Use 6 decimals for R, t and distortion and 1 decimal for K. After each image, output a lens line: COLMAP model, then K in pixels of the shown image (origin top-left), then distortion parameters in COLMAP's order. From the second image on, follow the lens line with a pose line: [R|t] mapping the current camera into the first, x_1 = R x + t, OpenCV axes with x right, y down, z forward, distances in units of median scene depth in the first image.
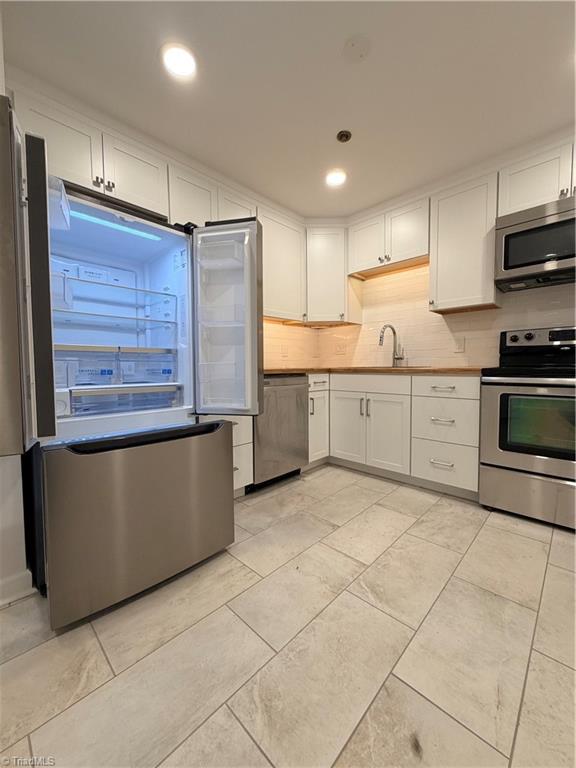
lens RADIAL K [[306.8, 0, 288.1], [0, 306.8, 381.0], [0, 0, 1]] dist [0.000001, 0.000429]
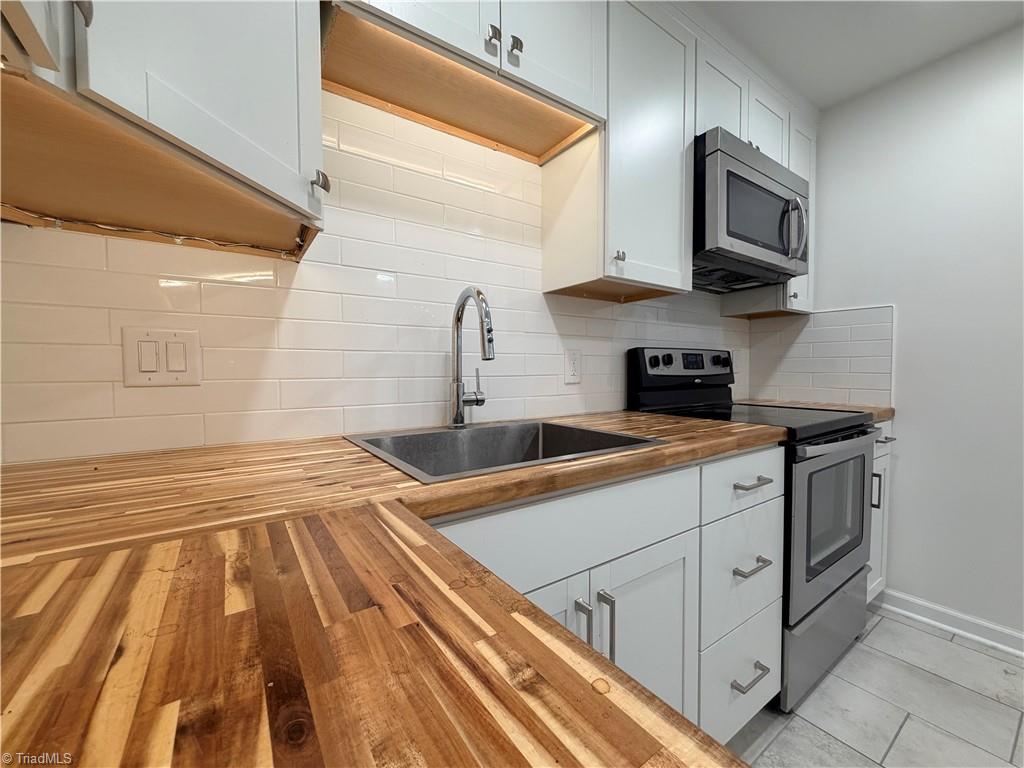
lens RADIAL K [[409.1, 0, 509.3], [0, 409.1, 383.7], [0, 0, 1]] dist [0.000001, 0.000429]
pose [[0.196228, -0.025234, 0.980233, -0.062819], [0.049428, 0.998652, 0.015813, -0.132344], [-0.979312, 0.045348, 0.197211, 1.209588]]
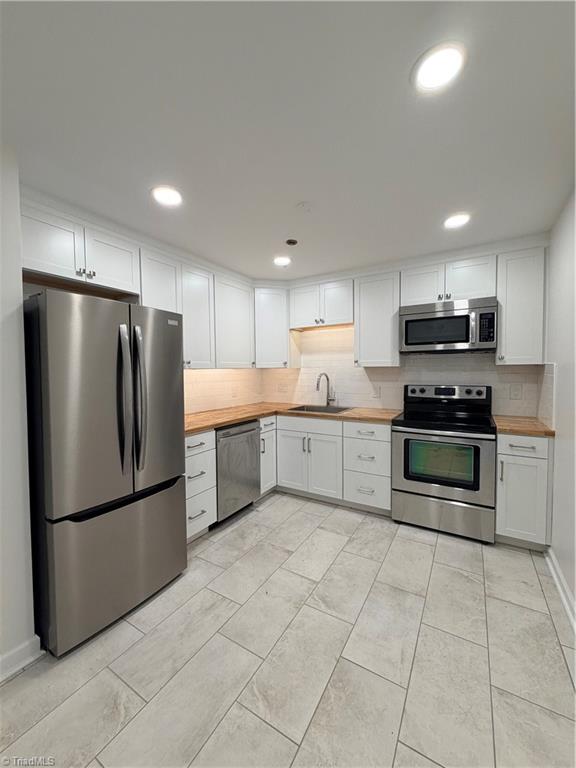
lens RADIAL K [[306.8, 0, 288.1], [0, 306.8, 381.0], [0, 0, 1]] dist [0.000001, 0.000429]
pose [[0.973731, -0.009815, 0.227488, -0.116027], [0.013054, 0.999834, -0.012737, -0.186828], [-0.227325, 0.015372, 0.973698, -0.208474]]
